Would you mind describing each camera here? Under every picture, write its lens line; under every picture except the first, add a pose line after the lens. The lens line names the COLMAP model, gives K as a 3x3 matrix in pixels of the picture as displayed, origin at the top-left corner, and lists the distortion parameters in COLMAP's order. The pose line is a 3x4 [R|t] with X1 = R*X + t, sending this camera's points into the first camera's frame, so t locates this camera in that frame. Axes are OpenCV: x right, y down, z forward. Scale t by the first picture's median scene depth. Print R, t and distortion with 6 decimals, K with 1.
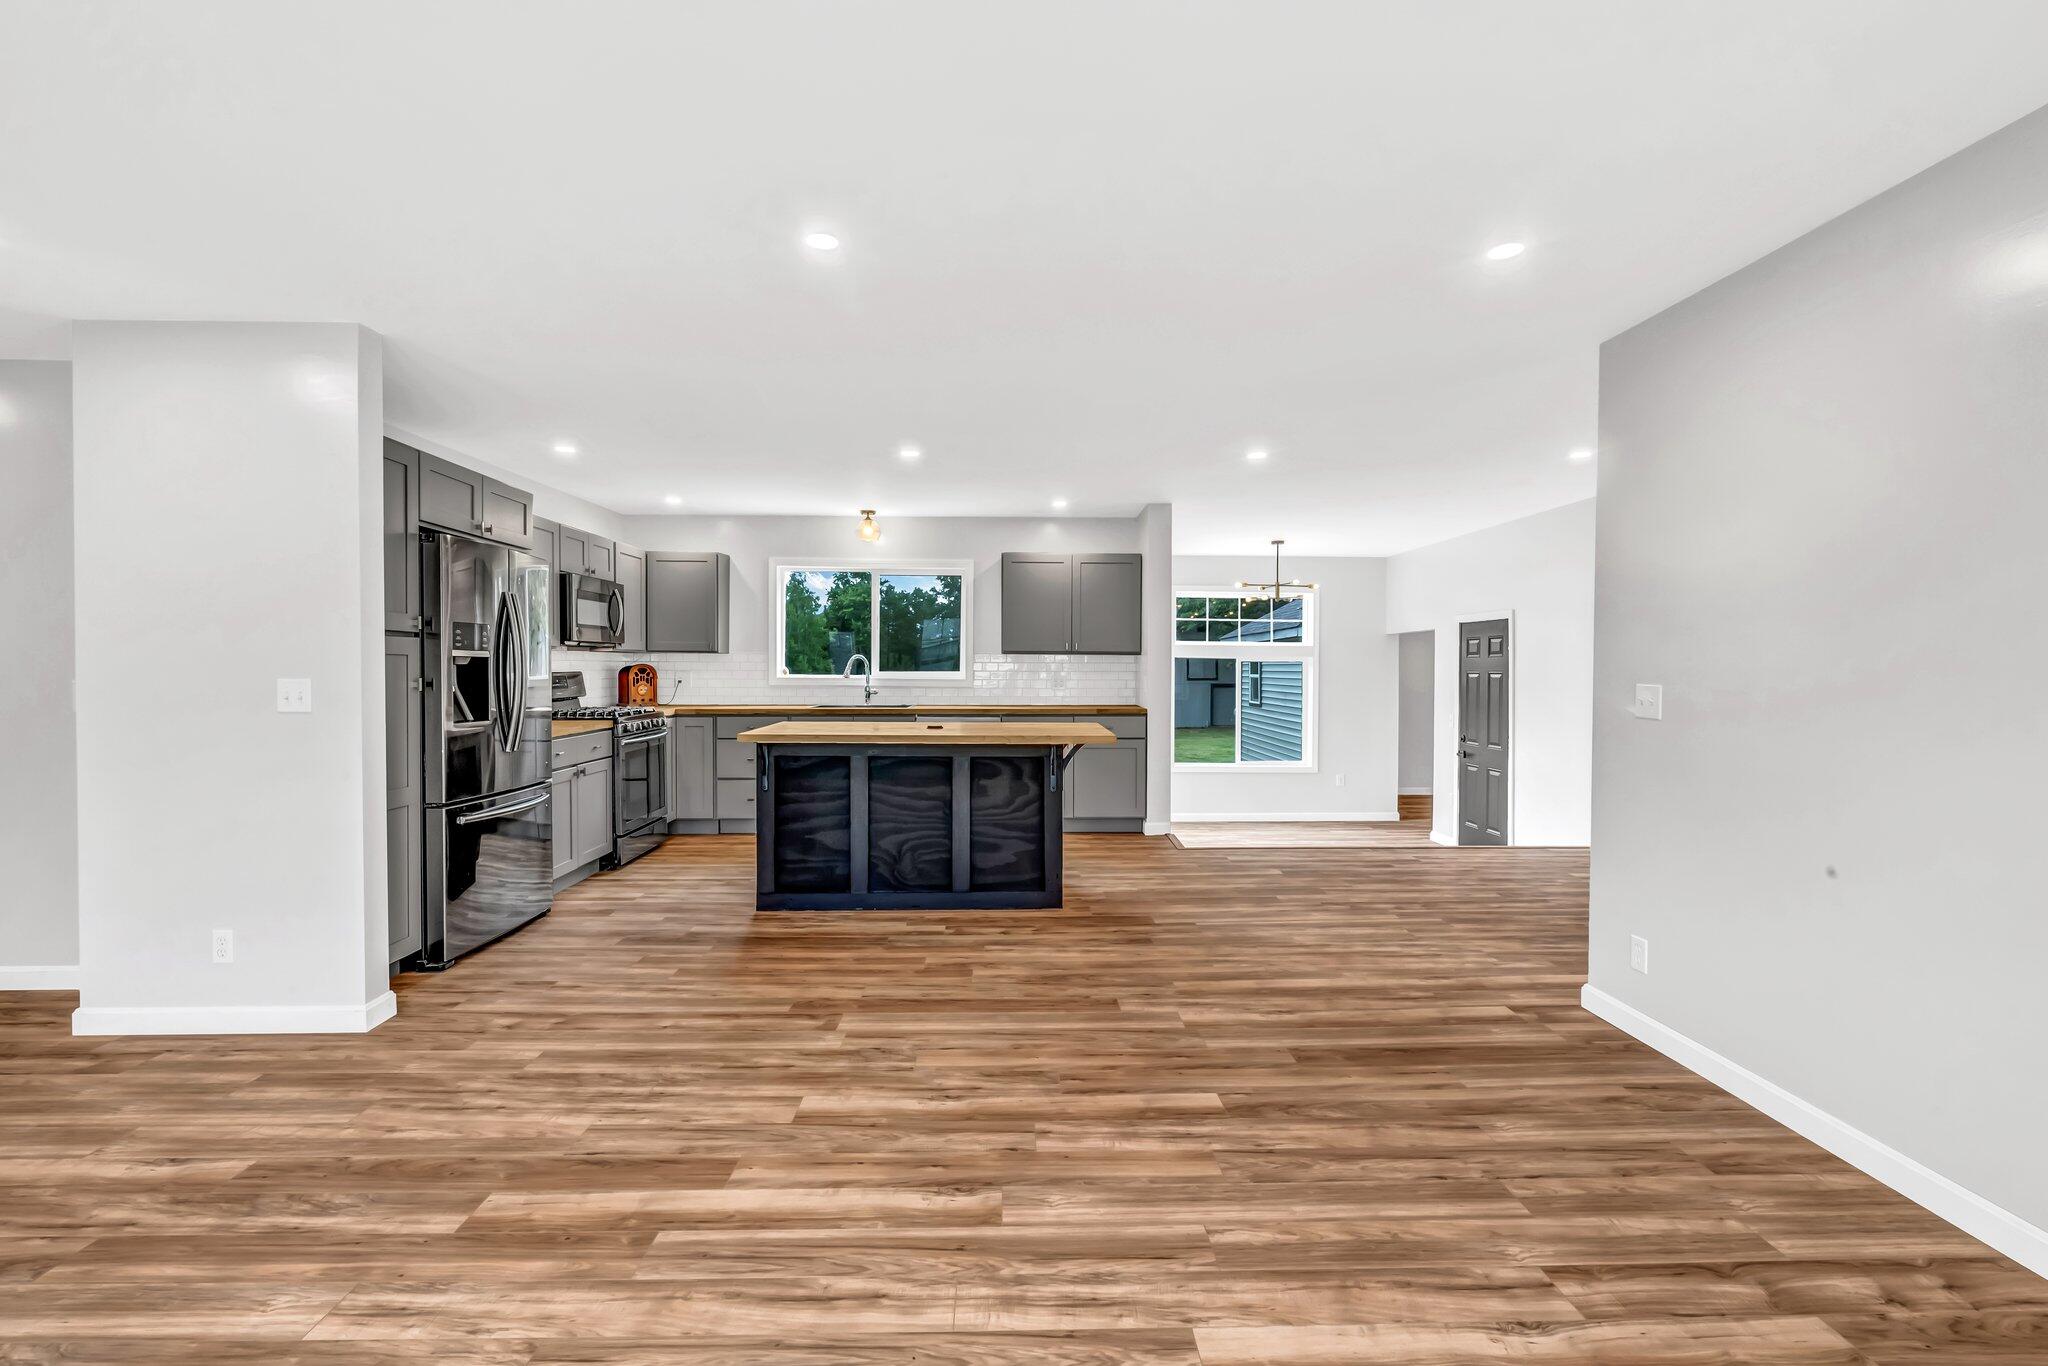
lens RADIAL K [[906.1, 0, 1003.6], [0, 906.1, 675.0], [0, 0, 1]] dist [-0.006553, 0.002602]
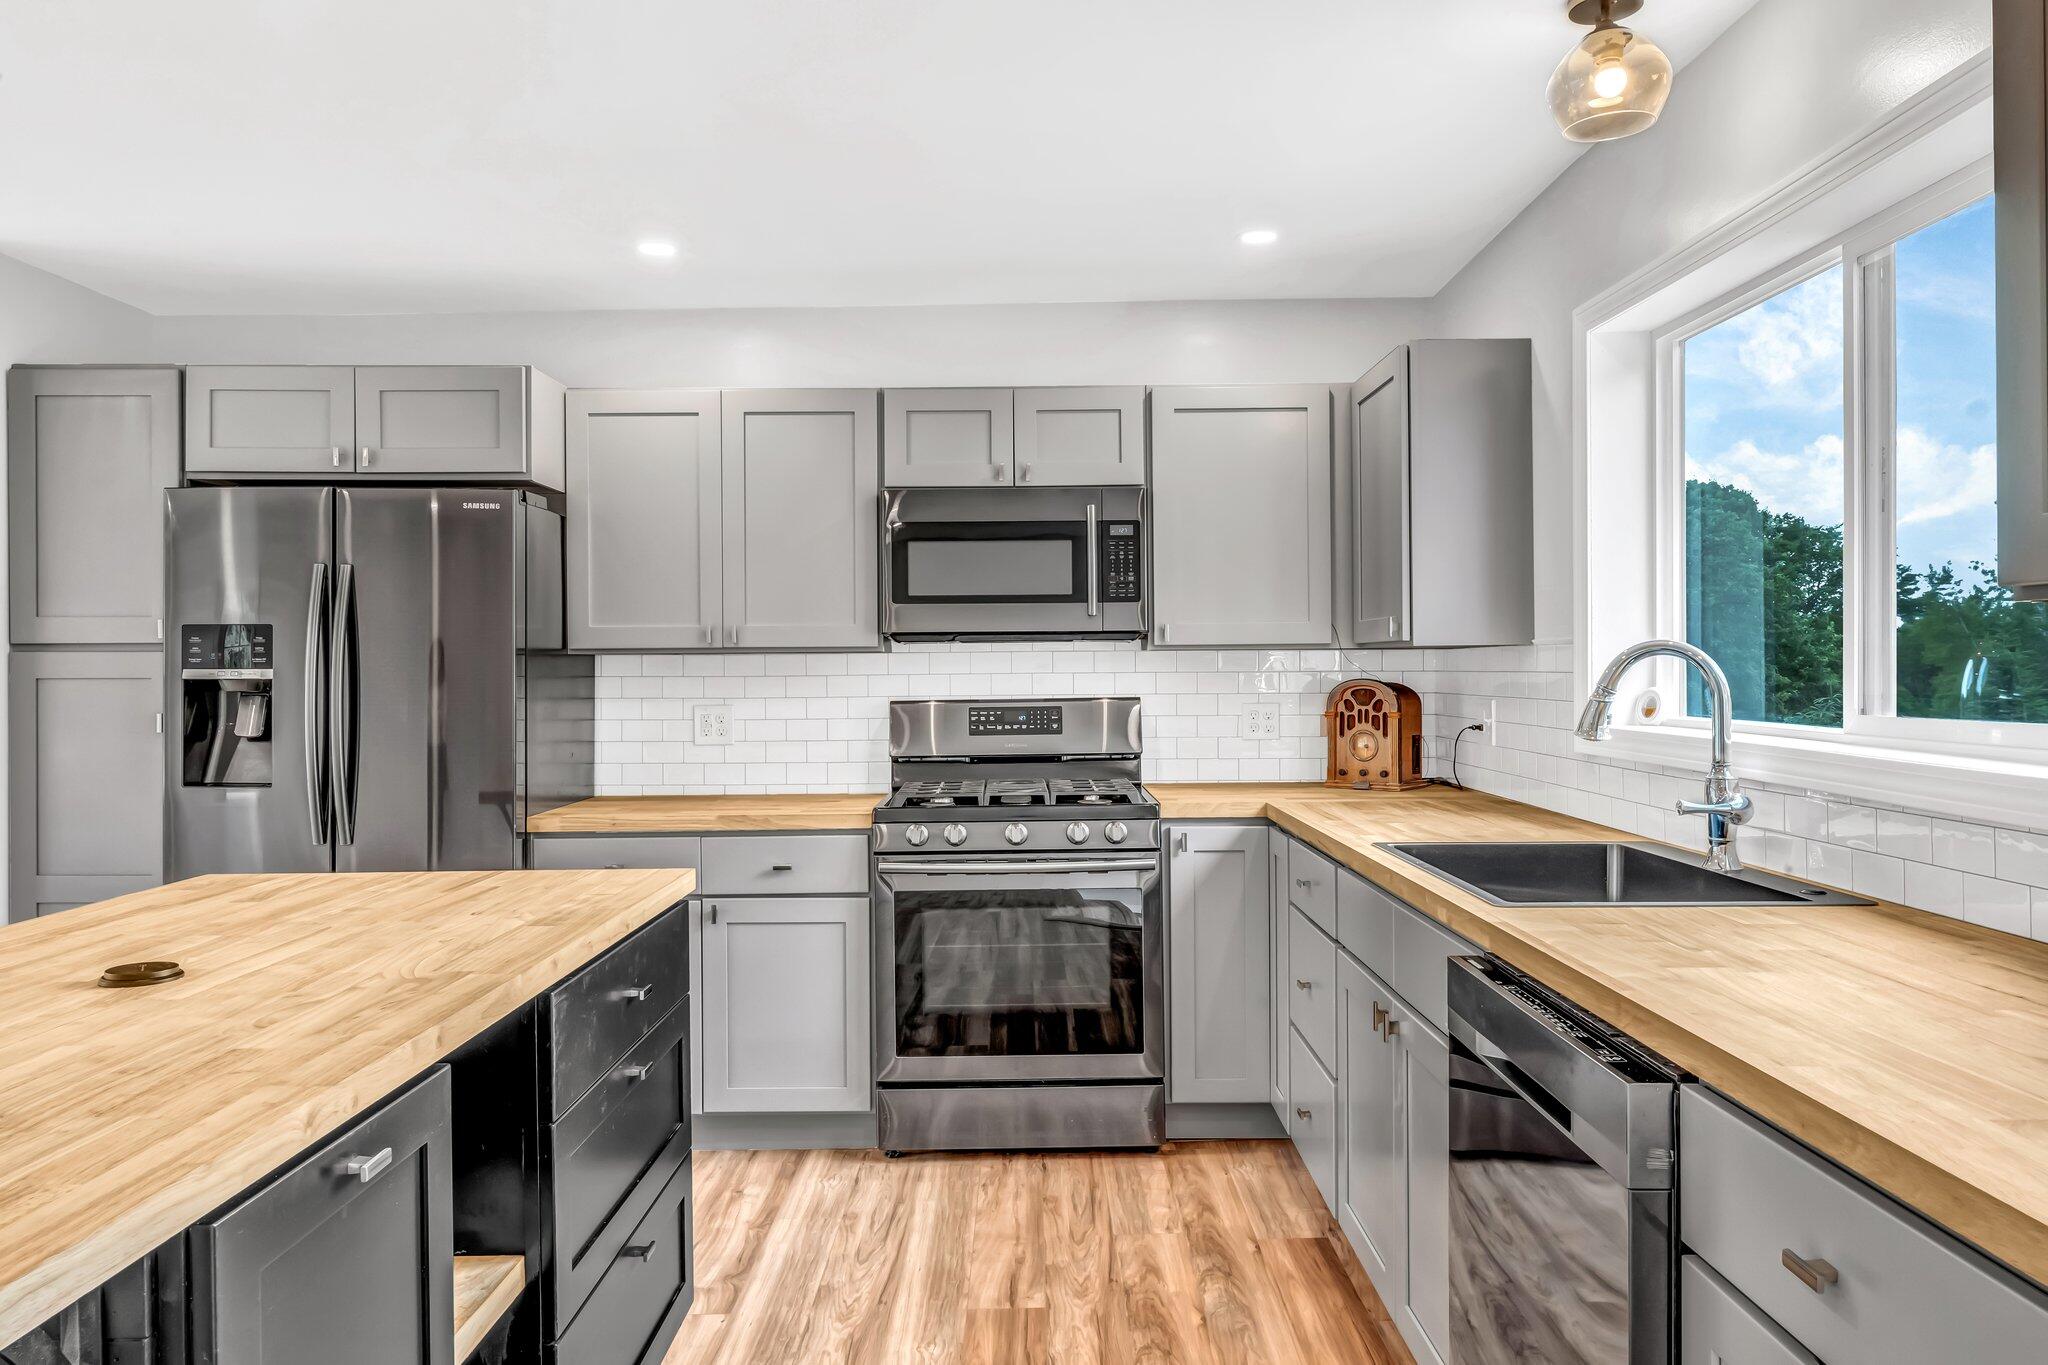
lens RADIAL K [[1396.8, 0, 1026.3], [0, 1396.8, 667.2], [0, 0, 1]] dist [-0.007699, -0.000625]
pose [[0.006727, -0.004627, -0.999967, 0.292251], [-0.001786, 0.999988, -0.004639, -0.021088], [0.999976, 0.001817, 0.006718, 1.277272]]
